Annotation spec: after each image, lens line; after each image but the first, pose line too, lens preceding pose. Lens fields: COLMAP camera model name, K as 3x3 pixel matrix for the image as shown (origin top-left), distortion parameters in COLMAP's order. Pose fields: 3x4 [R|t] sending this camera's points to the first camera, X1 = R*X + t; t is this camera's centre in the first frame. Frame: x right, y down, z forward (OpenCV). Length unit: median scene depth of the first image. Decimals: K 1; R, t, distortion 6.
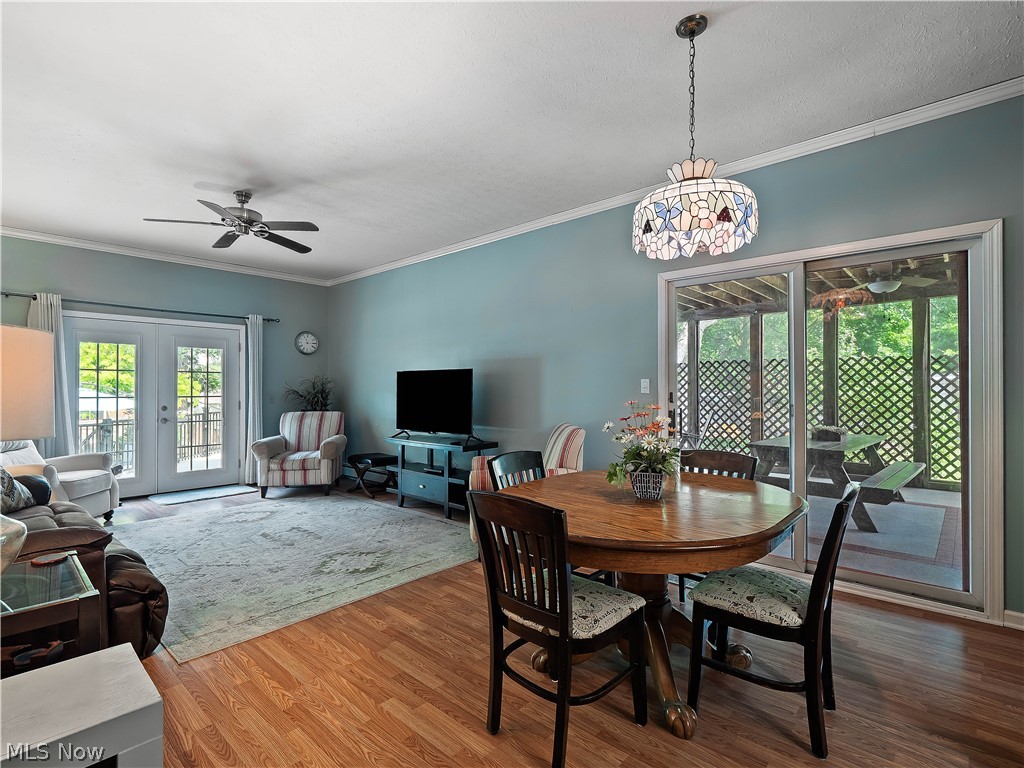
lens RADIAL K [[501.9, 0, 509.6], [0, 501.9, 387.4], [0, 0, 1]] dist [0.005891, -0.005421]
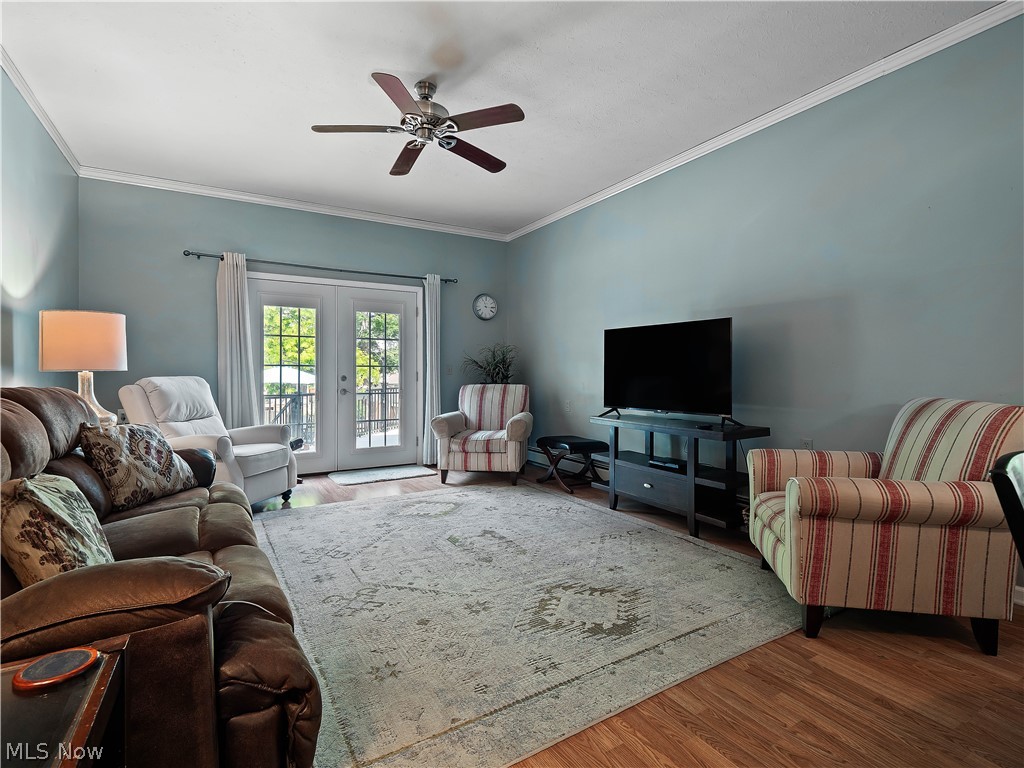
lens RADIAL K [[501.9, 0, 515.7], [0, 501.9, 379.6], [0, 0, 1]] dist [0.005891, -0.005421]
pose [[0.958990, 0.006983, -0.283355, -0.161254], [-0.001745, 0.999823, 0.018733, 0.033401], [0.283436, -0.017471, 0.958832, 0.268981]]
